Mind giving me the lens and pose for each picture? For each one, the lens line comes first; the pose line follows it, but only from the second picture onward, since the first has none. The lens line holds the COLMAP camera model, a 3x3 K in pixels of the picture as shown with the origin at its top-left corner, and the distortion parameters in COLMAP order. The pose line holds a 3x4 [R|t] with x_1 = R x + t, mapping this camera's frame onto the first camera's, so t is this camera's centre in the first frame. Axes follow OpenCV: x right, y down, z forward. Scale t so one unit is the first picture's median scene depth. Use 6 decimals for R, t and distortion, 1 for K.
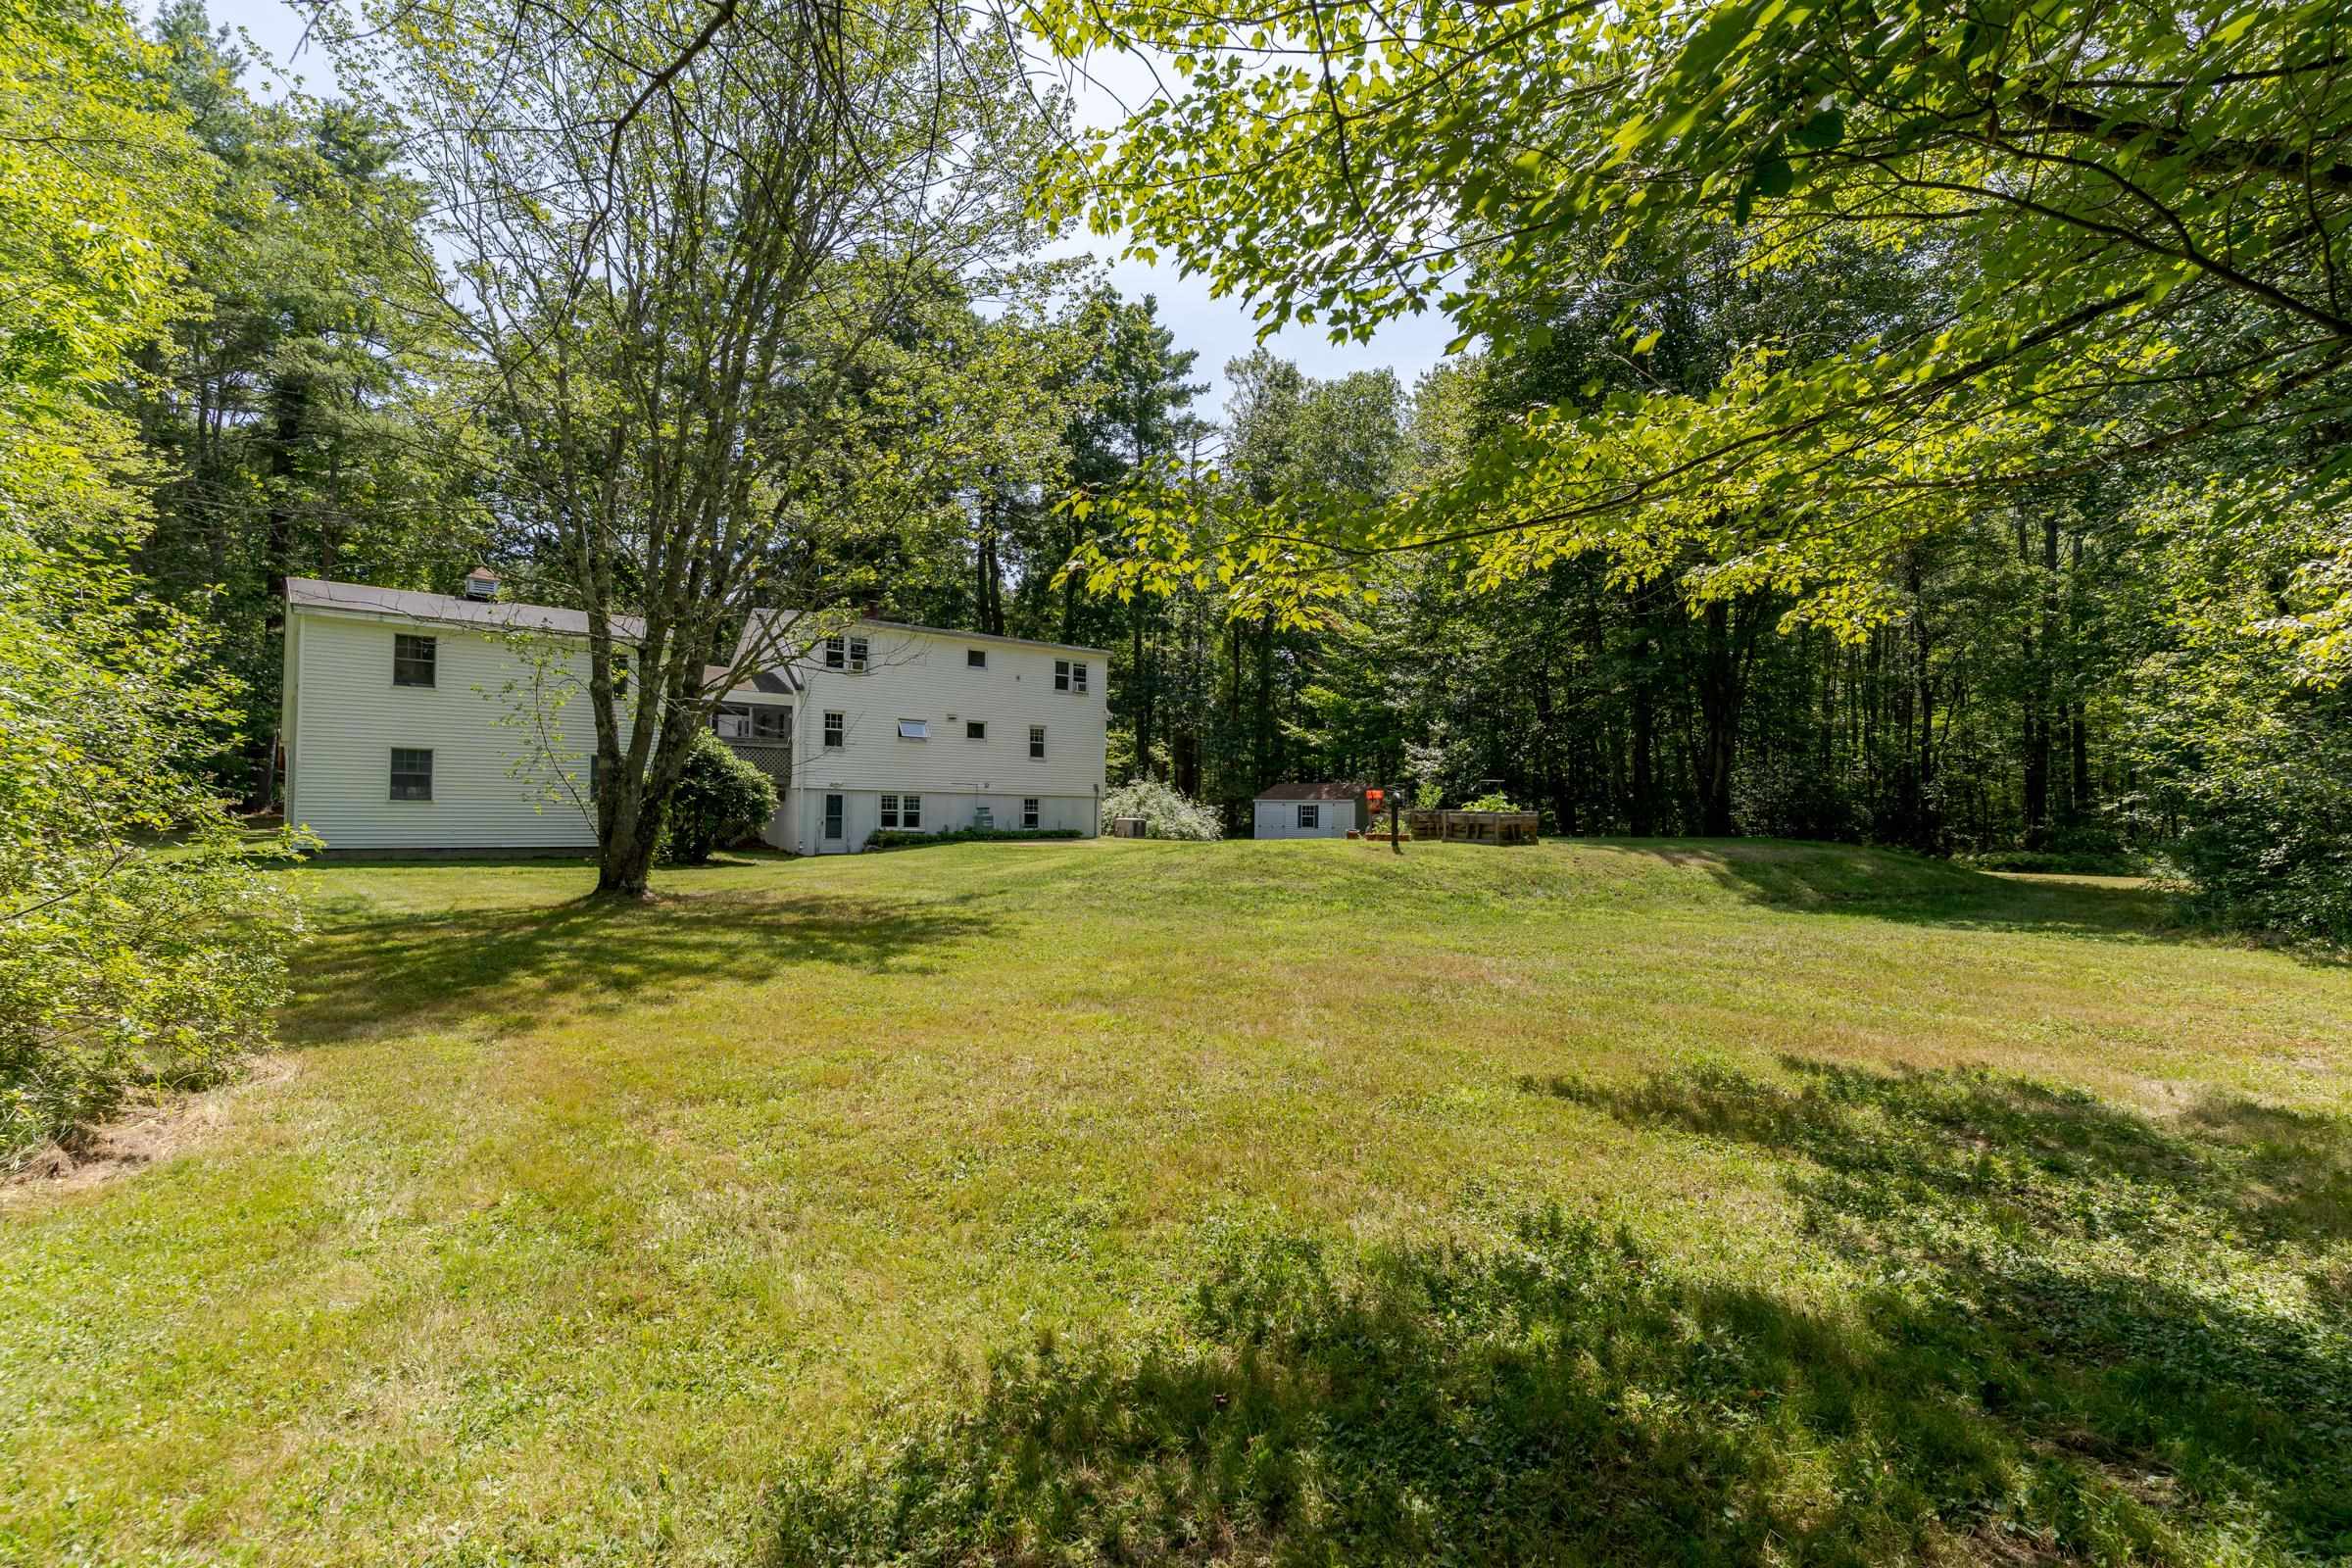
lens RADIAL K [[1124.2, 0, 1176.0], [0, 1124.2, 784.0], [0, 0, 1]] dist [0.002506, -0.000895]
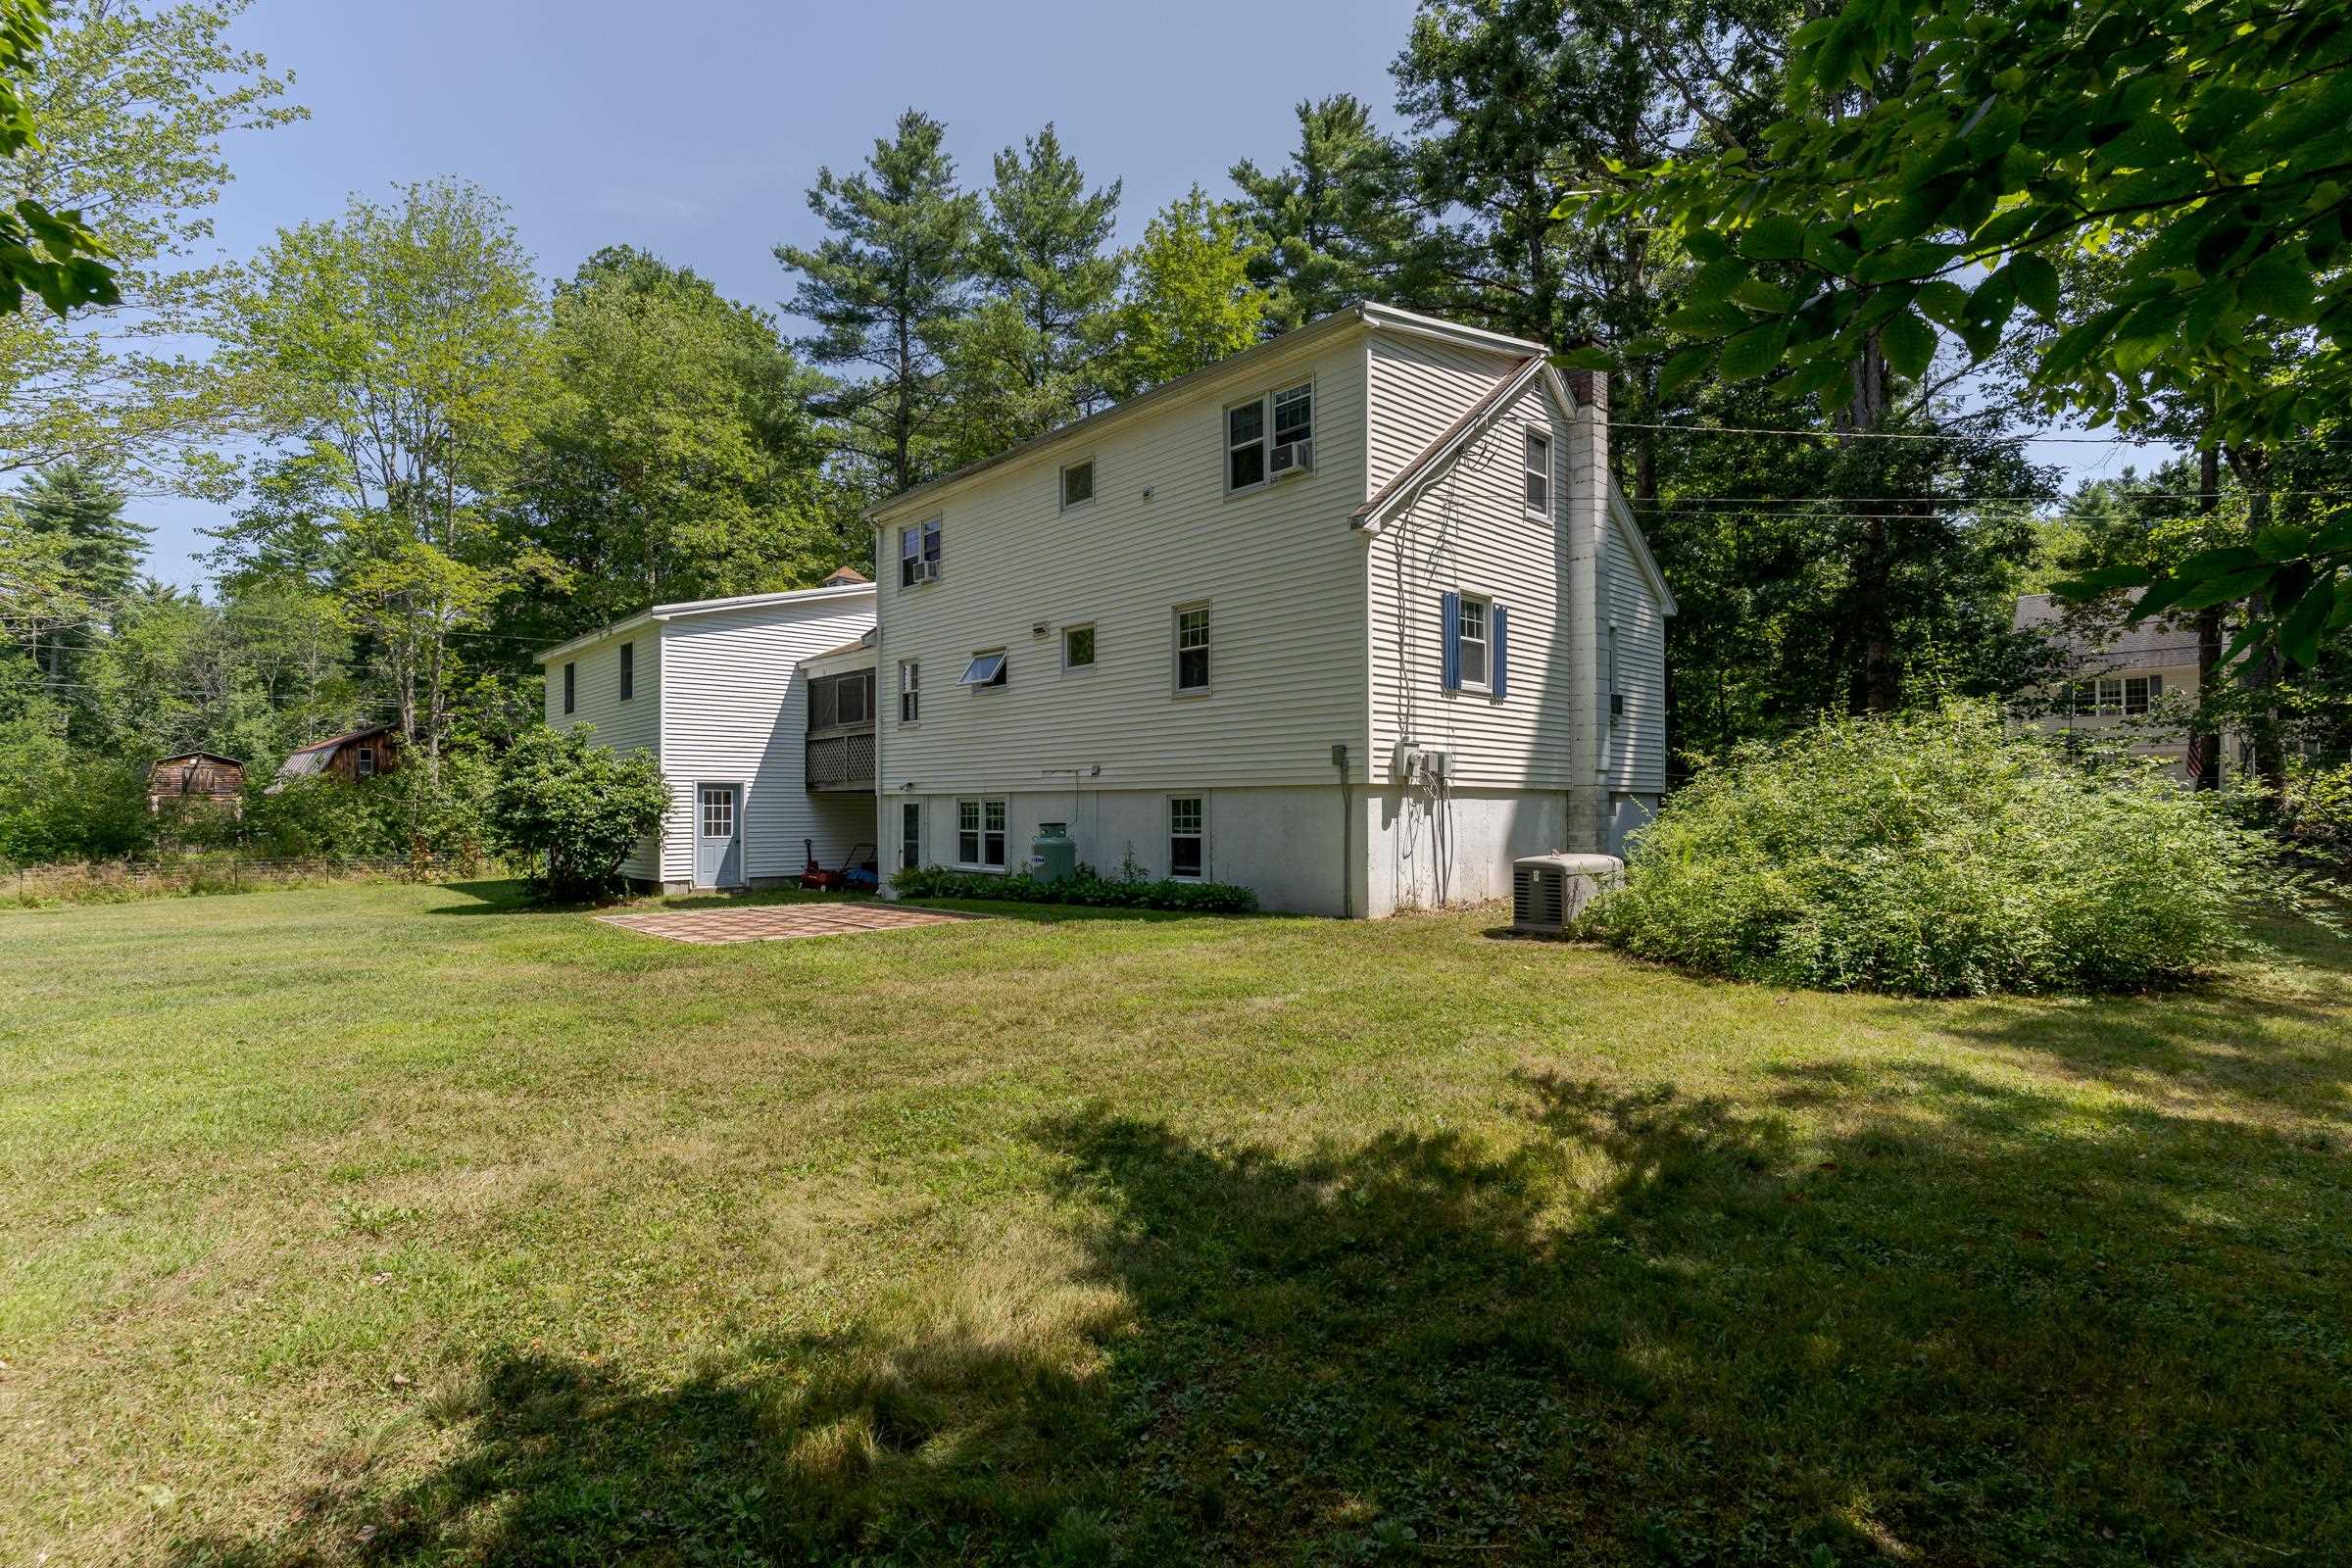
lens RADIAL K [[1124.2, 0, 1176.0], [0, 1124.2, 784.0], [0, 0, 1]] dist [0.002506, -0.000895]
pose [[0.072045, -0.032342, -0.996877, 0.263505], [0.038589, 0.998816, -0.029616, 0.020332], [0.996655, -0.036334, 0.073207, 1.025933]]
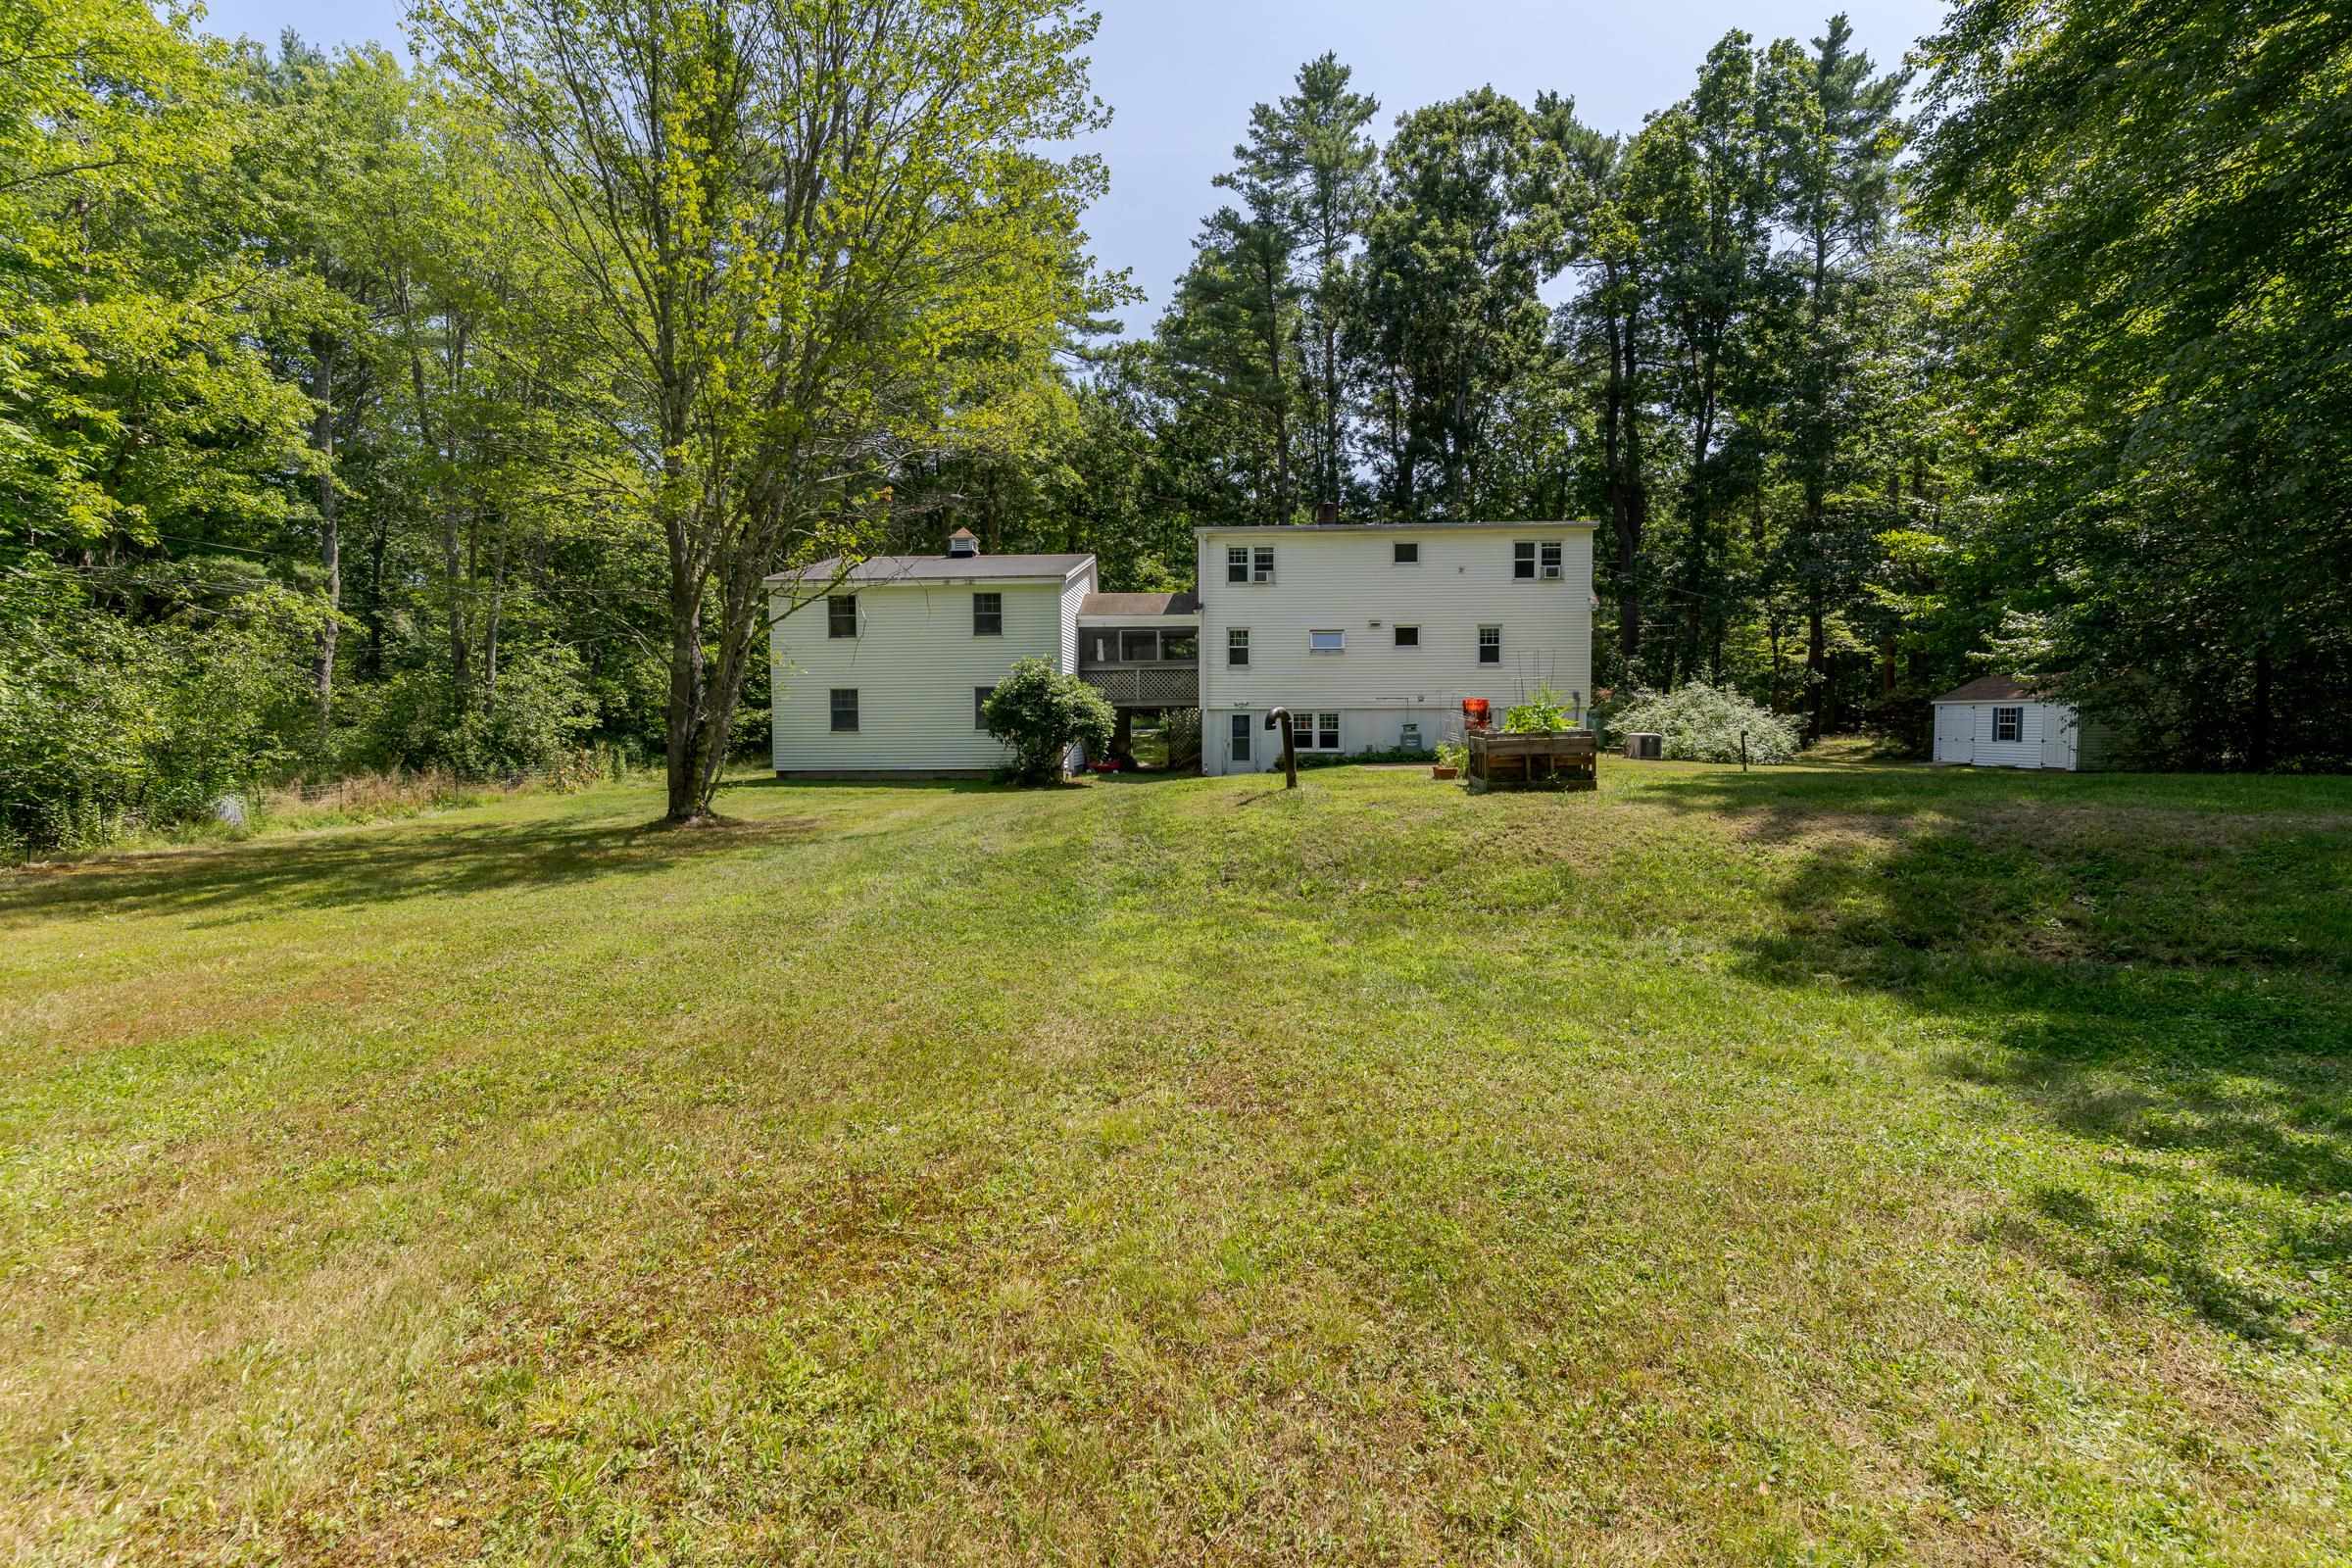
lens RADIAL K [[1124.2, 0, 1176.0], [0, 1124.2, 784.0], [0, 0, 1]] dist [0.002506, -0.000895]
pose [[0.742501, 0.010938, -0.669755, 0.281156], [0.036526, 0.997718, 0.056787, 0.011073], [0.668848, -0.066628, 0.740408, 0.231683]]
